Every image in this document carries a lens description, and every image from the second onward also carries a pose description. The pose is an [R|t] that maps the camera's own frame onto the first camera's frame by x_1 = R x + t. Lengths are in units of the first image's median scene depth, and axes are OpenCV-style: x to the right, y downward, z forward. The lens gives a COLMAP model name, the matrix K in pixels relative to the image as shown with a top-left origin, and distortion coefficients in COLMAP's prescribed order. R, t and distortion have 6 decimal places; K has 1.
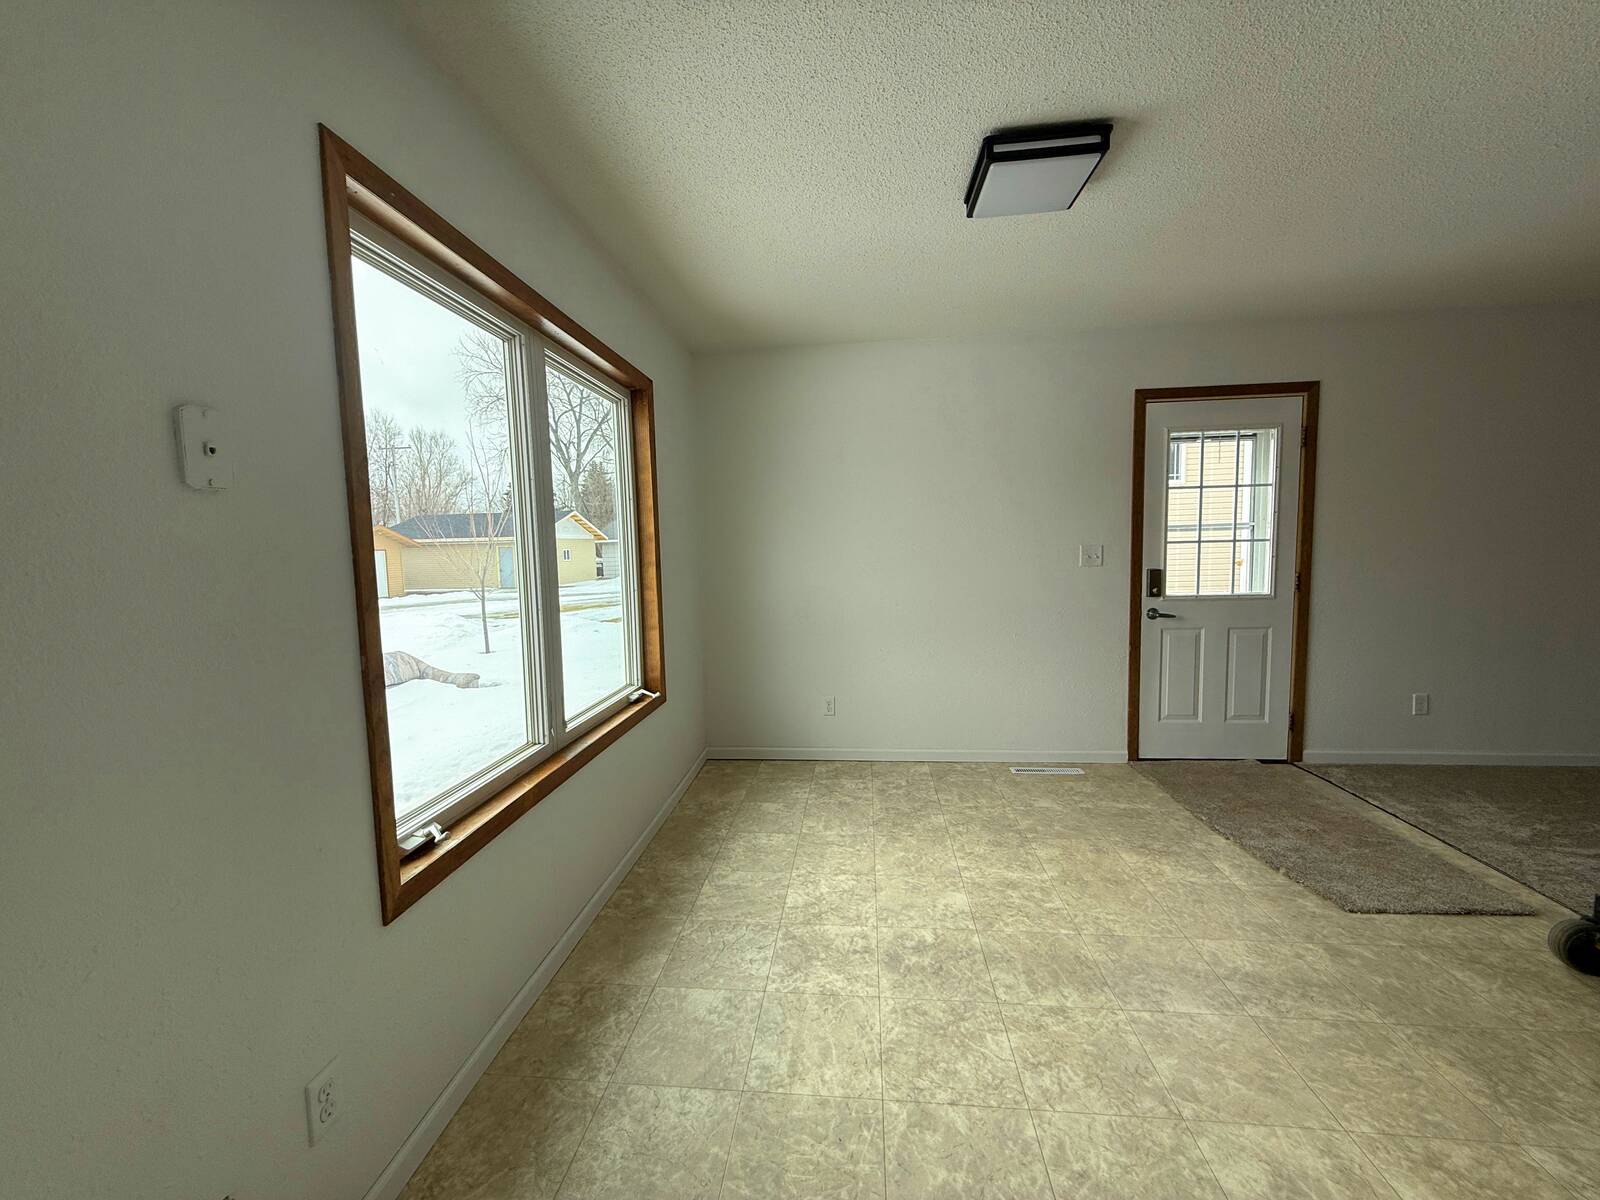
lens RADIAL K [[633.4, 0, 793.9], [0, 633.4, 598.7], [0, 0, 1]] dist [-0.001411, -0.000063]
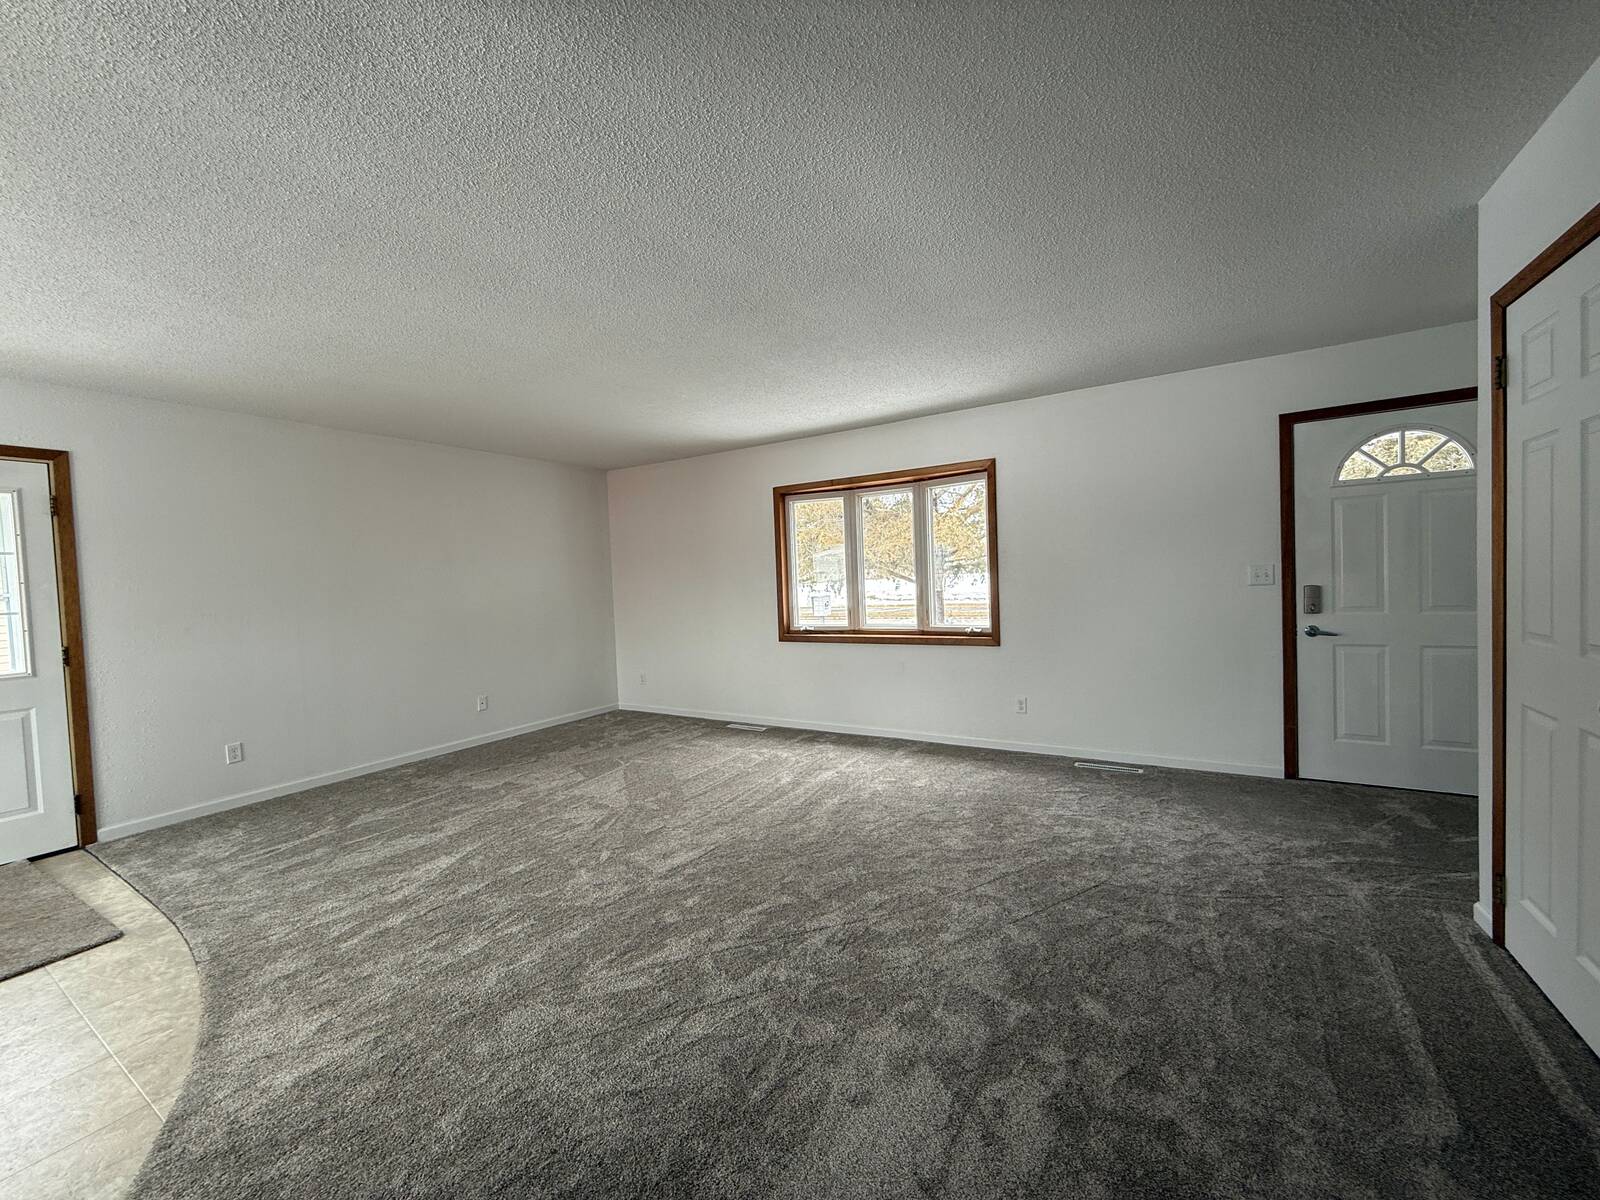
lens RADIAL K [[633.4, 0, 793.9], [0, 633.4, 598.7], [0, 0, 1]] dist [-0.001411, -0.000063]
pose [[0.429458, -0.022916, 0.902796, 0.409766], [0.107468, 0.993871, -0.025894, 0.030121], [-0.896670, 0.108142, 0.429288, -0.401488]]
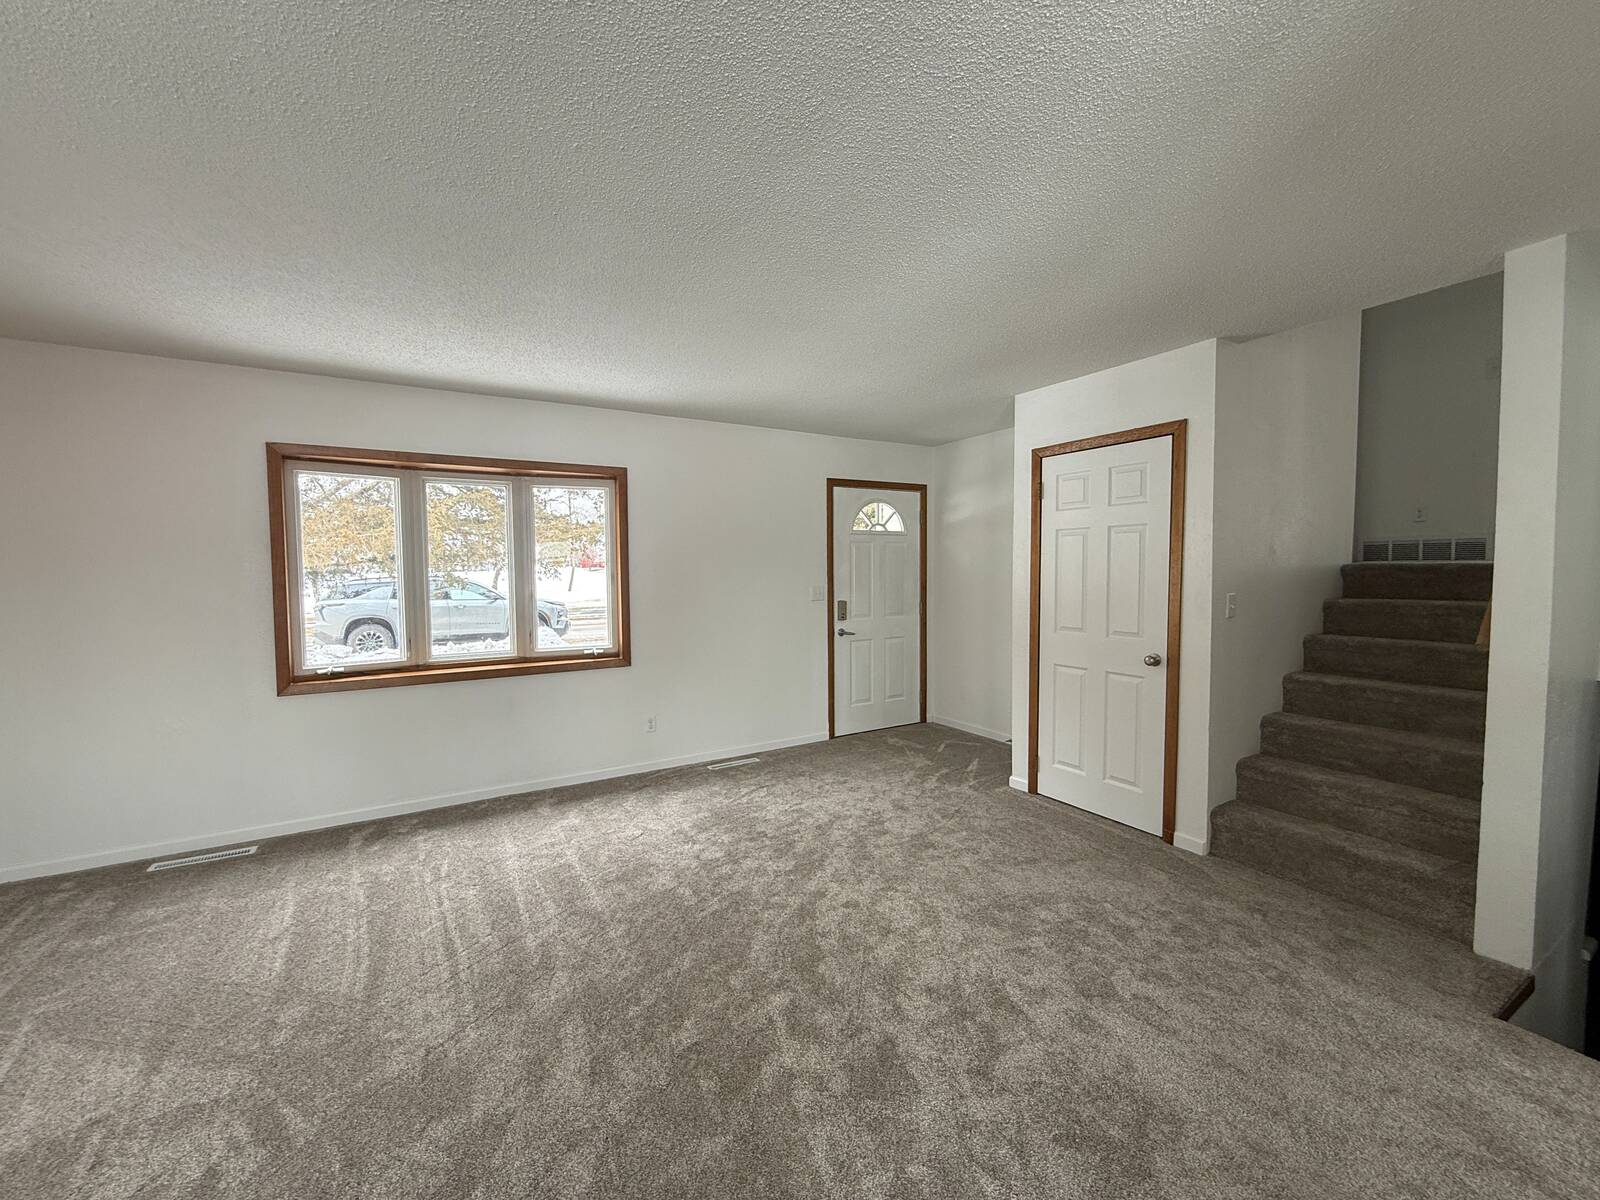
lens RADIAL K [[633.4, 0, 793.9], [0, 633.4, 598.7], [0, 0, 1]] dist [-0.001411, -0.000063]
pose [[-0.597752, -0.009514, 0.801625, 0.578045], [0.092092, 0.992495, 0.080450, -0.060403], [-0.796374, 0.121912, -0.592390, 0.241448]]
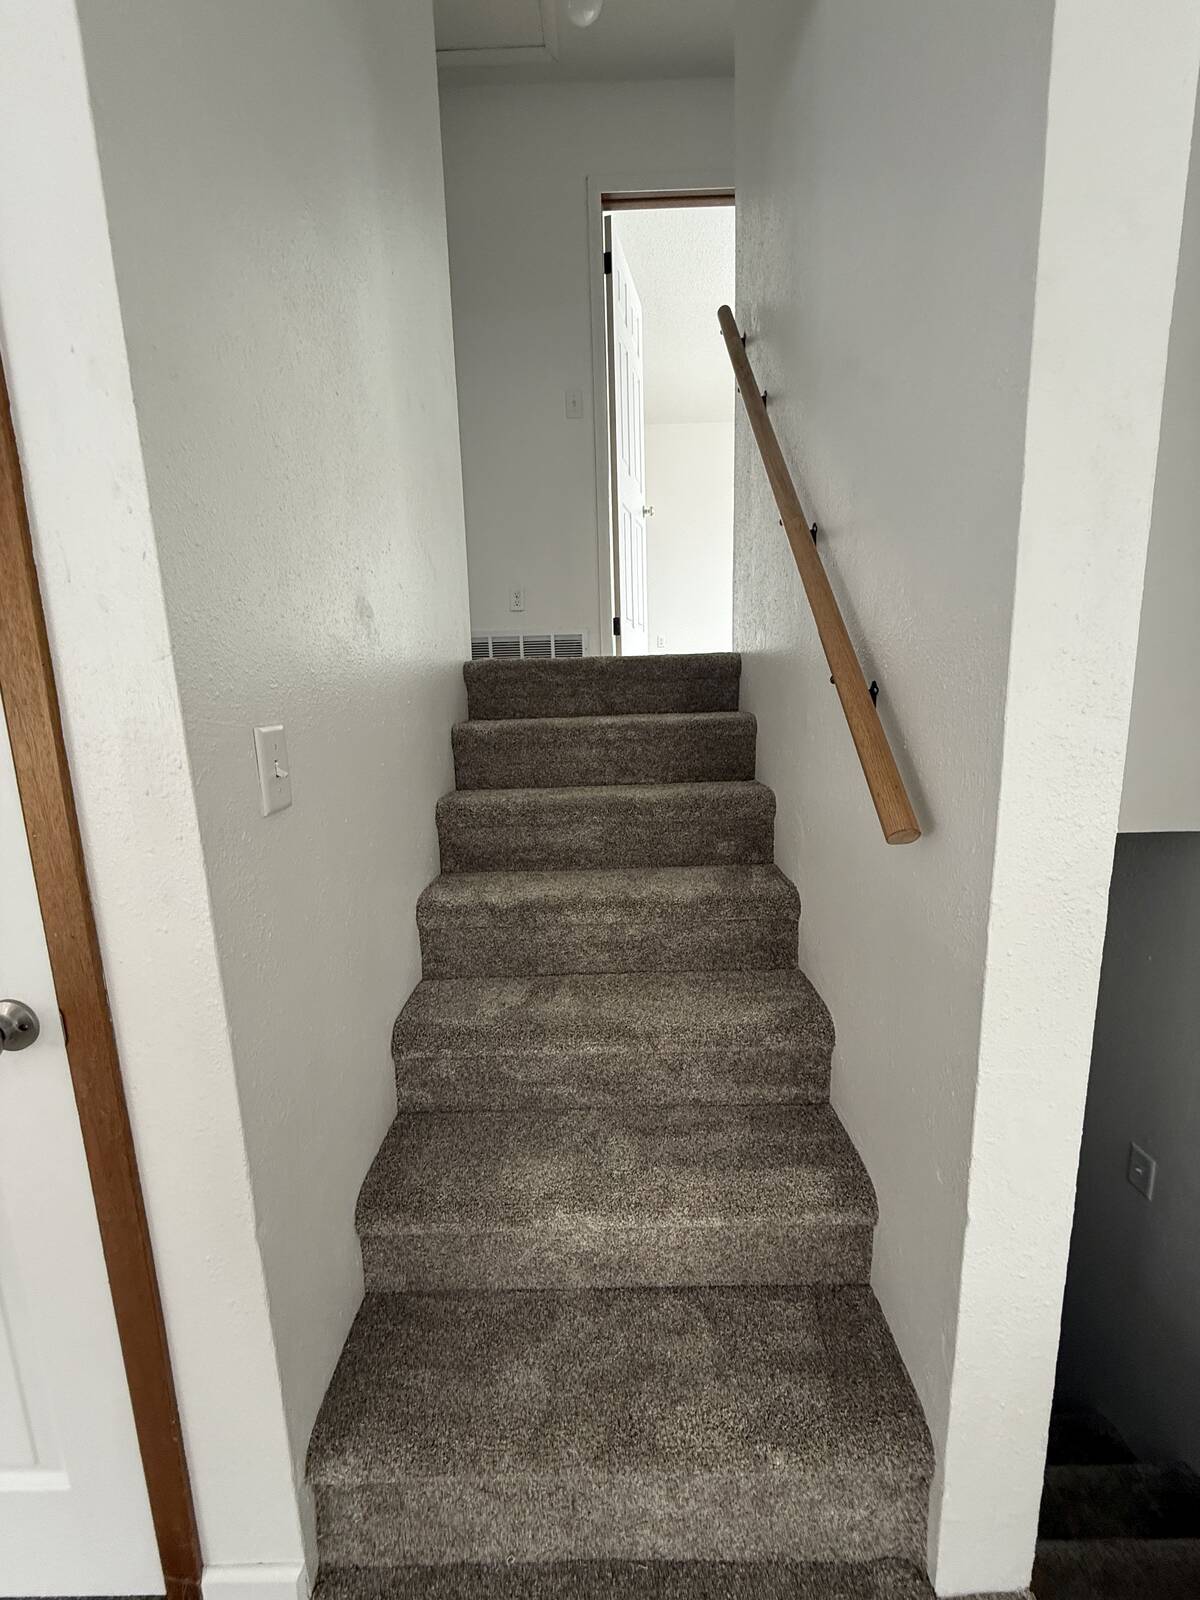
lens RADIAL K [[633.4, 0, 600.2], [0, 633.4, 796.7], [0, 0, 1]] dist [-0.001411, -0.000063]
pose [[-0.993302, 0.071530, -0.090743, 0.805858], [0.046012, 0.965257, 0.257221, 0.024797], [0.105989, 0.251323, -0.962083, -0.476185]]
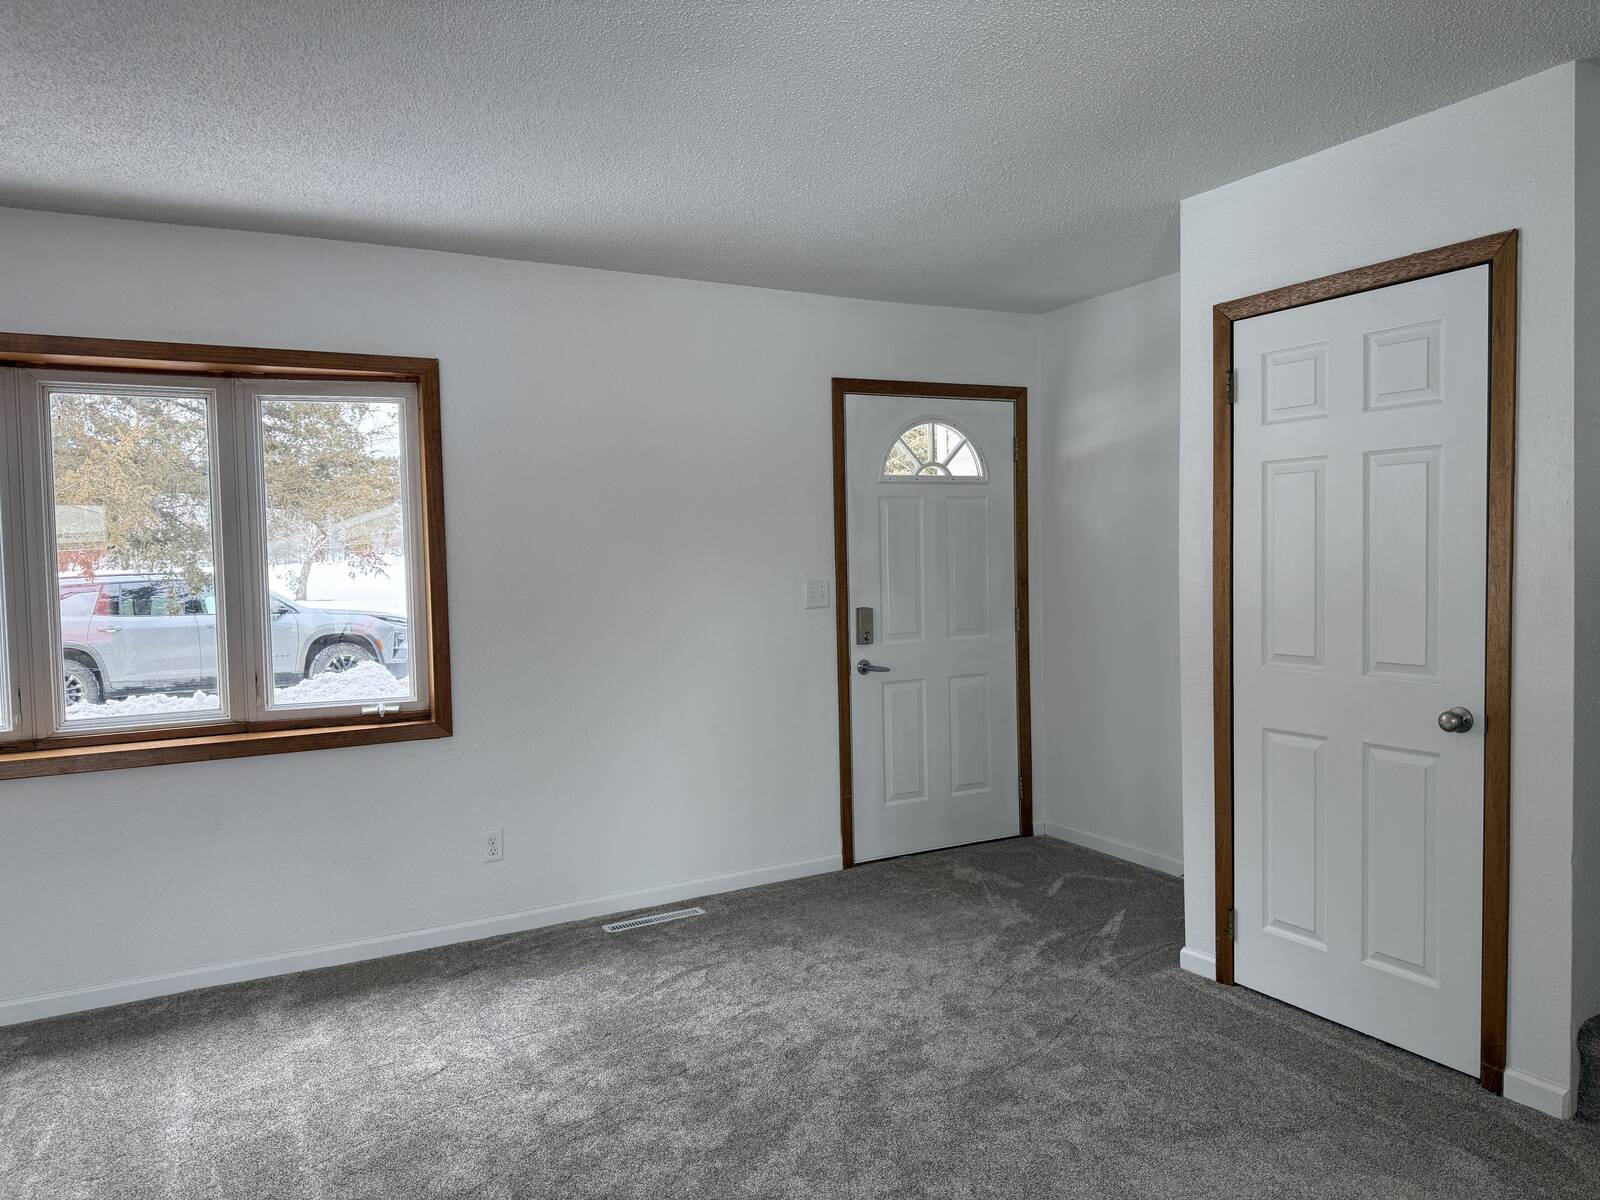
lens RADIAL K [[1115.3, 0, 800.0], [0, 1115.3, 600.0], [0, 0, 1]] dist [0.067918, -0.090286]
pose [[-0.571414, 0.001974, 0.820660, 0.606529], [0.106008, 0.991797, 0.071427, -0.043394], [-0.813787, 0.127811, -0.566935, 0.125438]]
